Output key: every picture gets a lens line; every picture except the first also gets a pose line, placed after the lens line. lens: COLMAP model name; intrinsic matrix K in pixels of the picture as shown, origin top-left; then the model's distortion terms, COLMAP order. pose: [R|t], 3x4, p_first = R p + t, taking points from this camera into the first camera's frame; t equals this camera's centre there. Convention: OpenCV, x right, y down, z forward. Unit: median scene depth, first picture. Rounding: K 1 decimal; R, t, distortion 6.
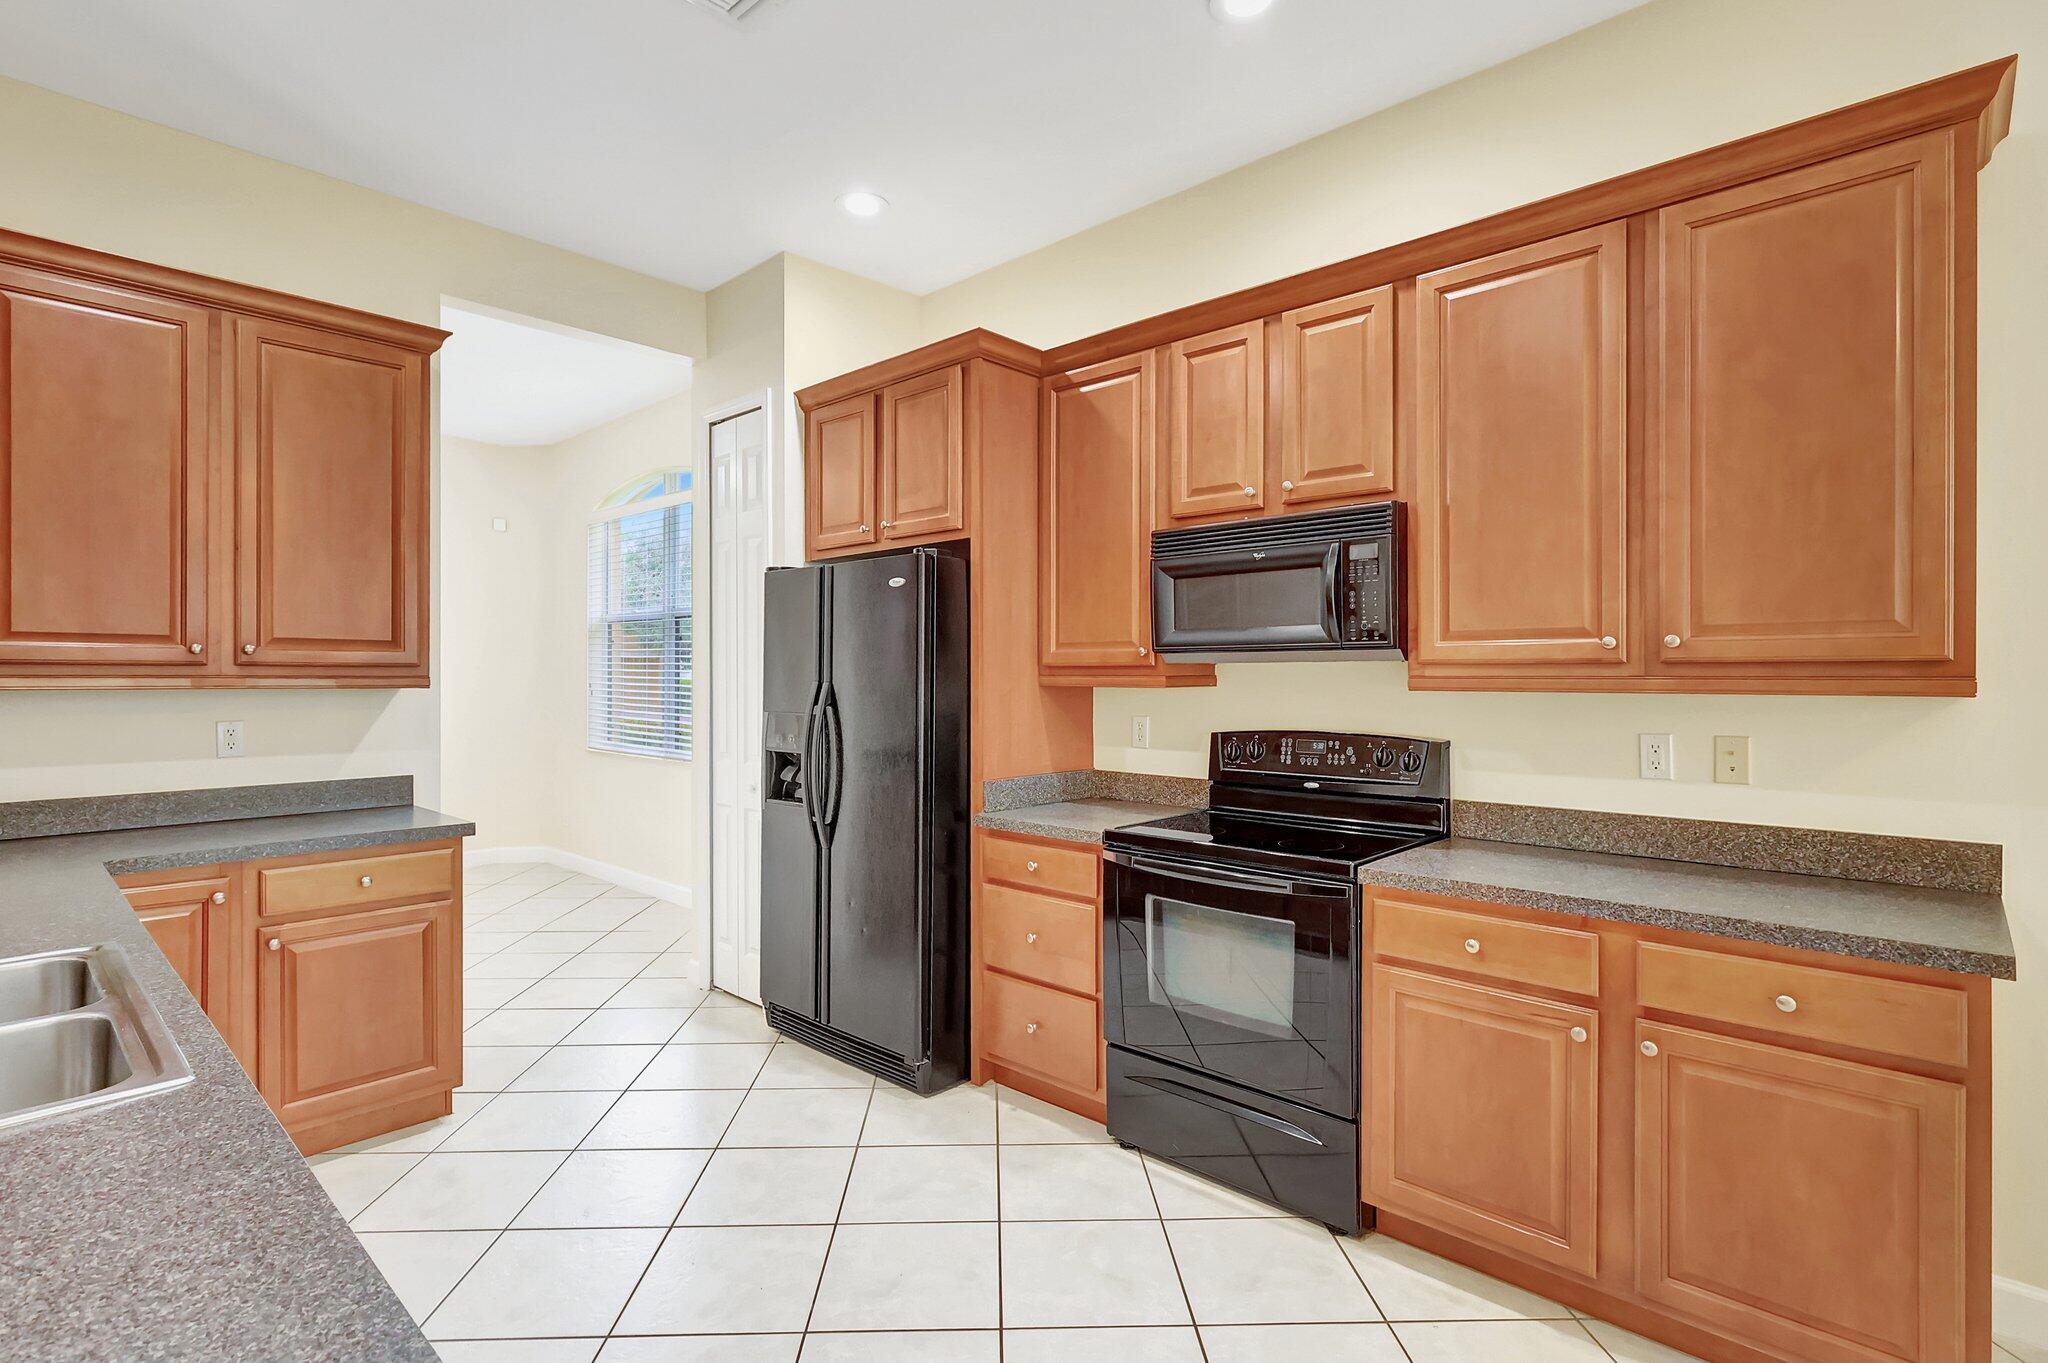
lens RADIAL K [[967.6, 0, 1023.5], [0, 967.6, 678.2], [0, 0, 1]] dist [-0.001883, 0.002953]
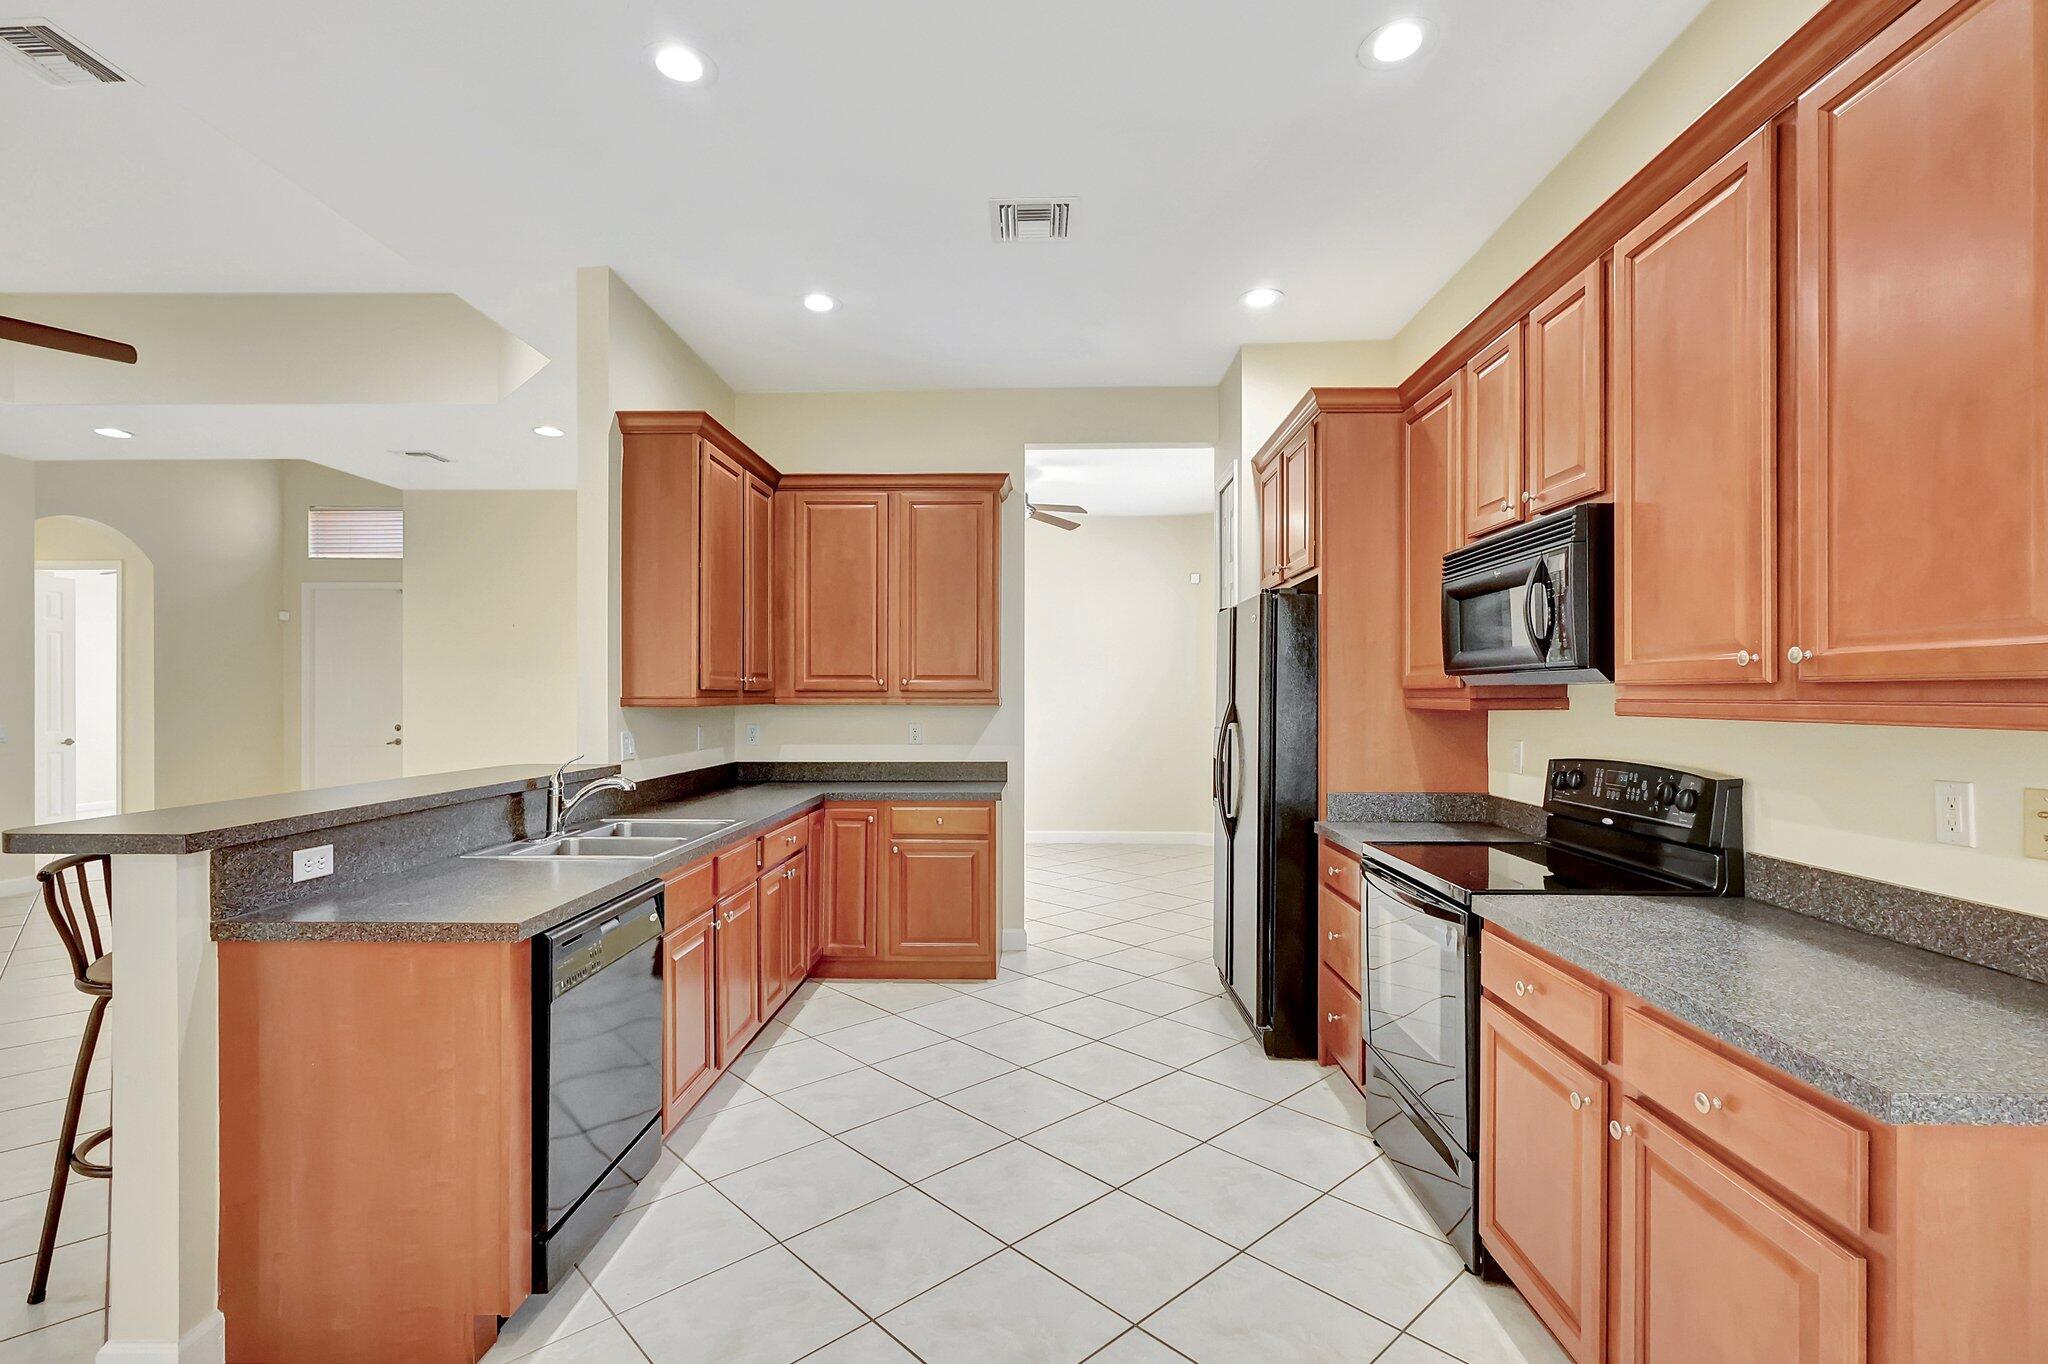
lens RADIAL K [[967.6, 0, 1026.8], [0, 967.6, 698.5], [0, 0, 1]] dist [-0.001883, 0.002953]
pose [[0.661482, 0.002380, -0.749958, 0.649475], [-0.002785, 0.999996, 0.000717, -0.001915], [0.749956, 0.001614, 0.661485, 0.013146]]
